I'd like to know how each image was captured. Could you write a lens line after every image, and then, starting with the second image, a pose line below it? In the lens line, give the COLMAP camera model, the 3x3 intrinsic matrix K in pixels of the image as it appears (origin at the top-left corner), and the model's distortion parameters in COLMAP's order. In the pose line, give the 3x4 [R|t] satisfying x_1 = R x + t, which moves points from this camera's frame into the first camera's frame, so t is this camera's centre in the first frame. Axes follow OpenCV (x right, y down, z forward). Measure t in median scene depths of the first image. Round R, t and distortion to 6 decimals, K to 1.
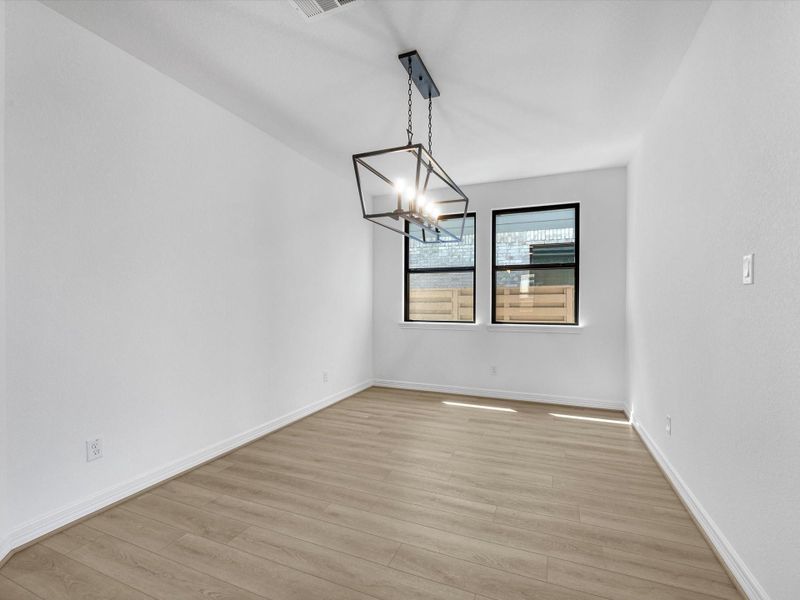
lens RADIAL K [[367.4, 0, 399.9], [0, 367.4, 306.1], [0, 0, 1]] dist [0.000403, -0.000025]
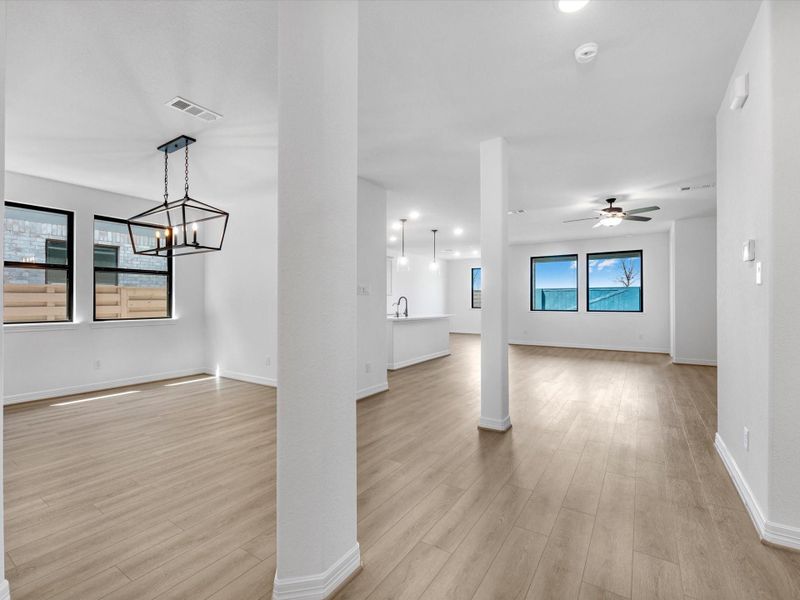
lens RADIAL K [[358.9, 0, 400.0], [0, 358.9, 300.0], [0, 0, 1]] dist [0.002938, 0.000147]
pose [[0.178053, 0.005872, 0.984003, -0.663363], [0.007997, 0.999941, -0.007414, 0.001658], [-0.983988, 0.009189, 0.177996, -0.058293]]
